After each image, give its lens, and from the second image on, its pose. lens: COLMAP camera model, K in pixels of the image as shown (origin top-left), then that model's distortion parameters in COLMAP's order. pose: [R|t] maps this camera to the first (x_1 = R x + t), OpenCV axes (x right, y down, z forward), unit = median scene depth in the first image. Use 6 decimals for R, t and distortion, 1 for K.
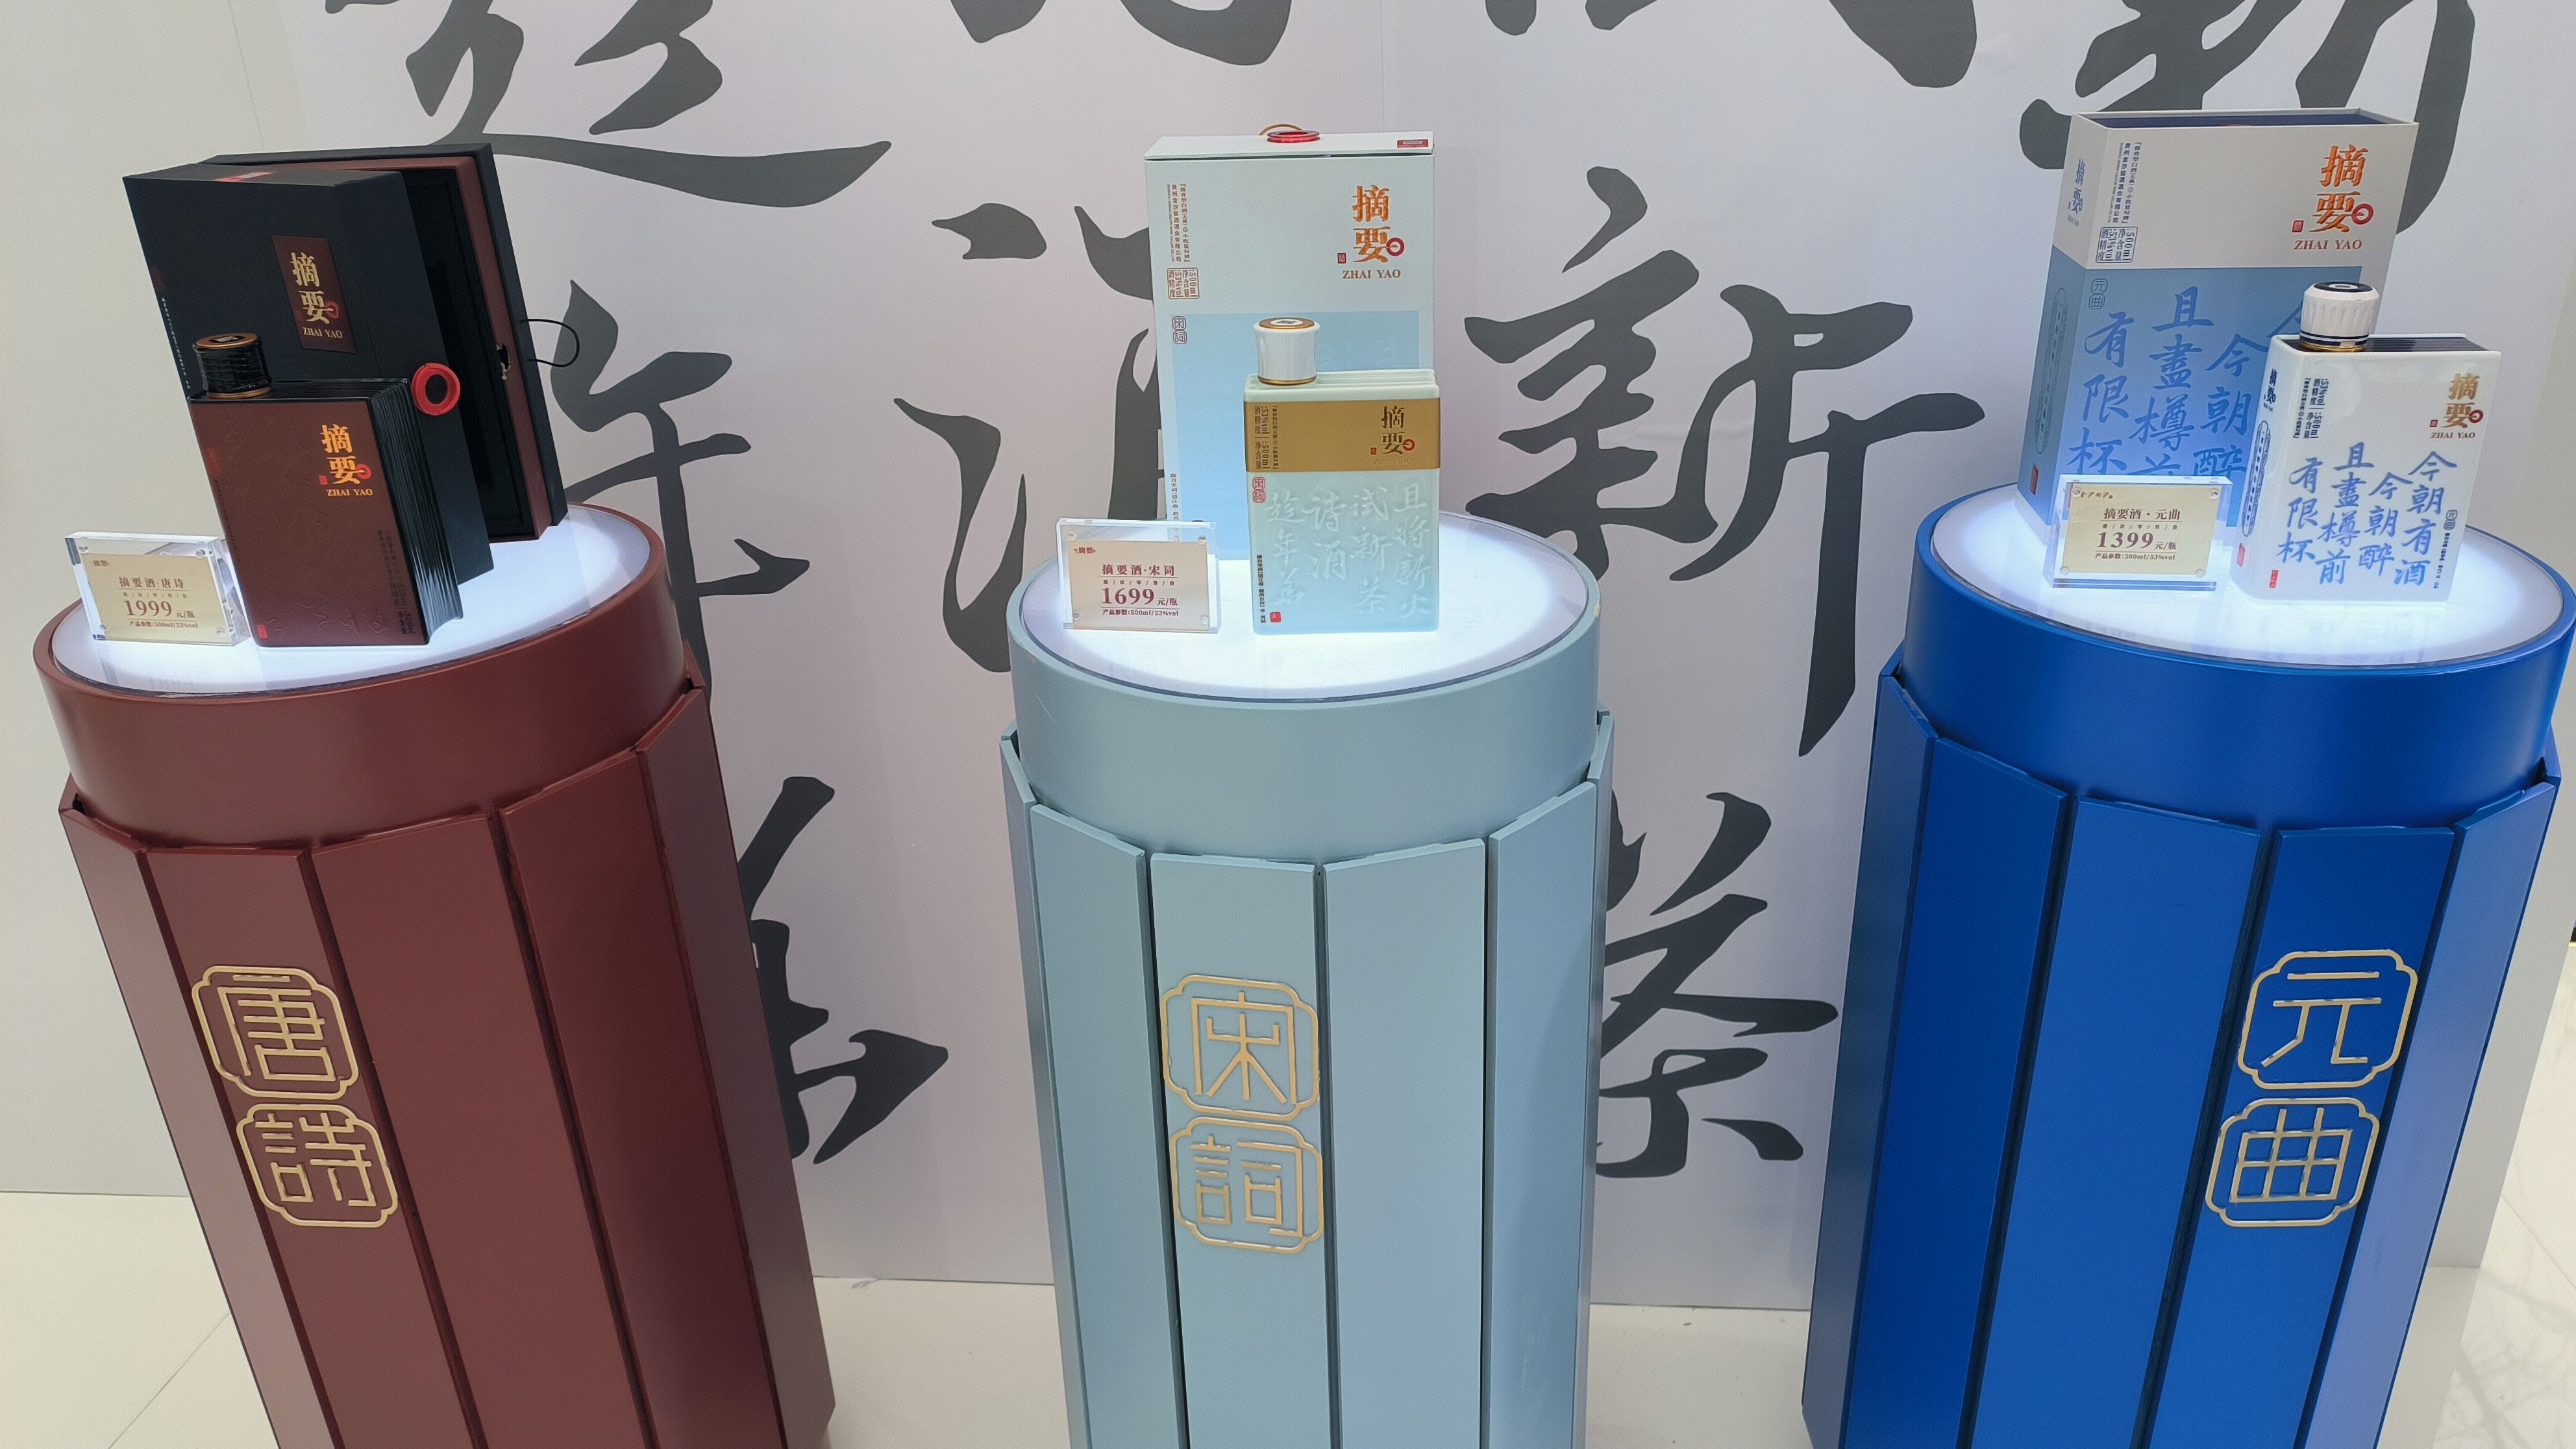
lens RADIAL K [[1640.7, 0, 1288.0], [0, 1640.7, 724.5], [0, 0, 1]] dist [-0.039806, 0.003810]
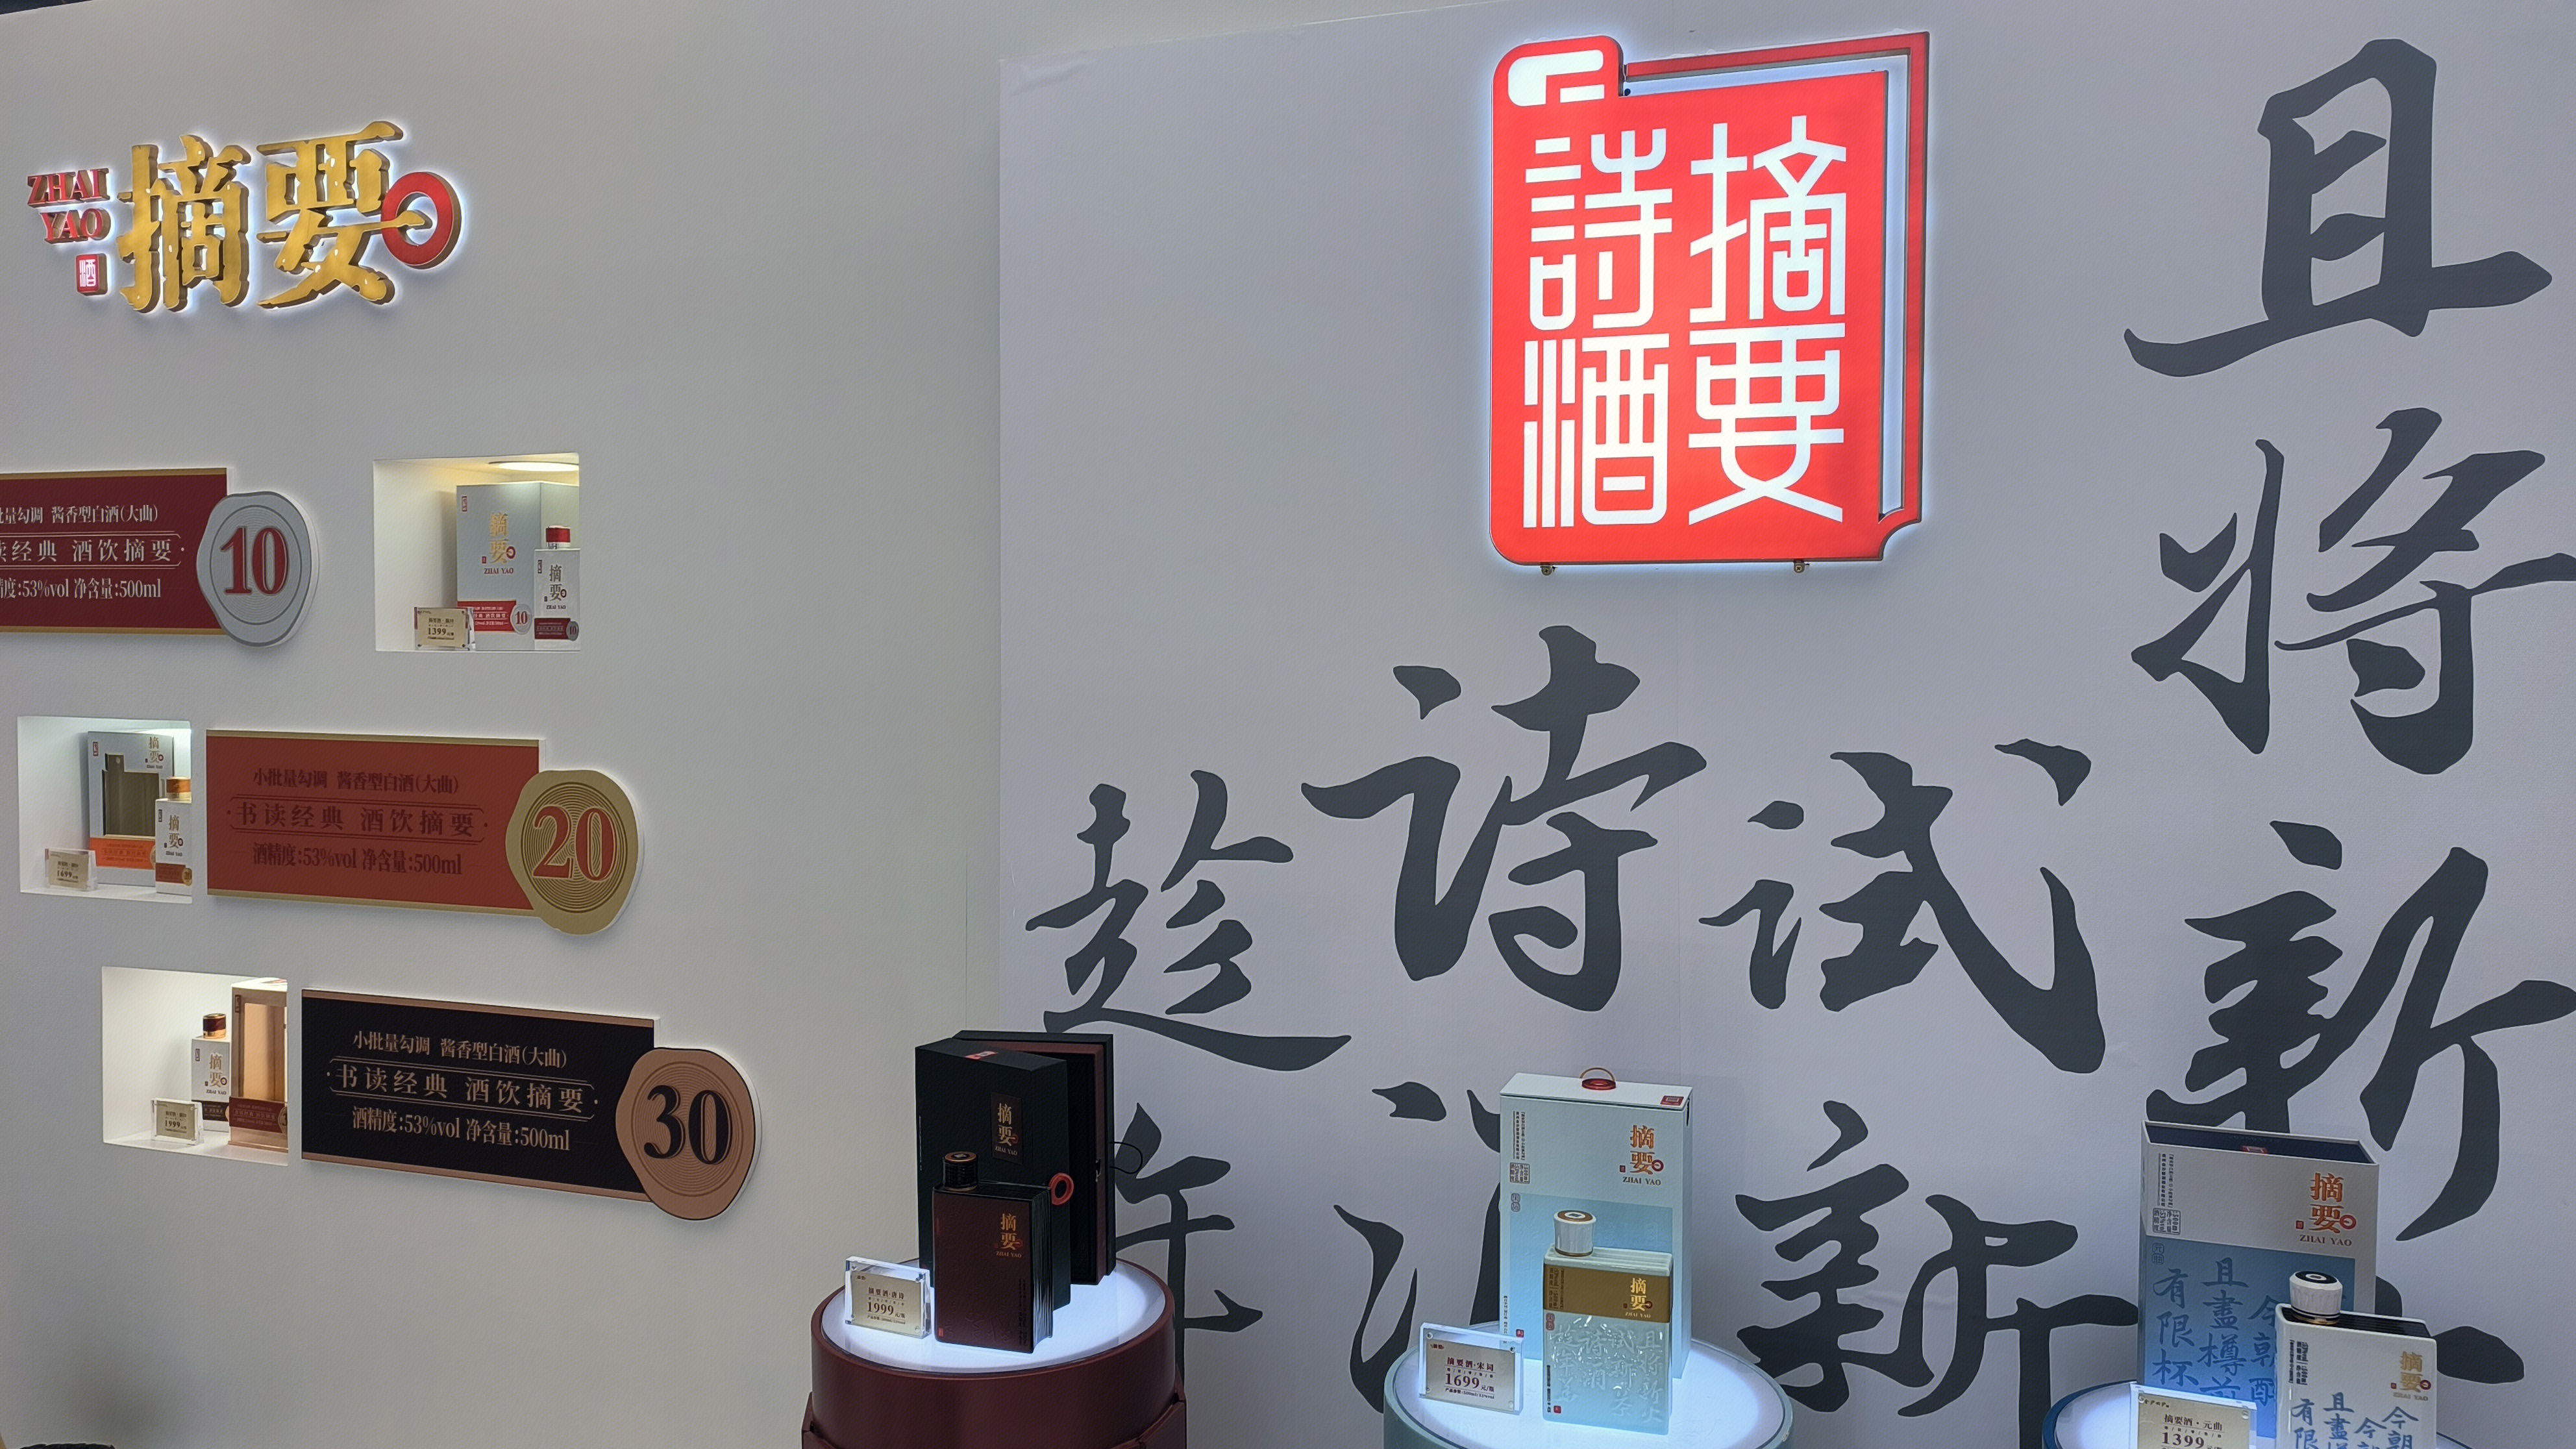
lens RADIAL K [[1895.3, 0, 1288.0], [0, 1895.3, 724.5], [0, 0, 1]] dist [0.063220, -0.080811]
pose [[0.960513, 0.043209, -0.274861, 0.201510], [-0.137206, 0.932960, -0.332808, -0.033544], [0.242054, 0.357379, 0.902048, -0.832304]]
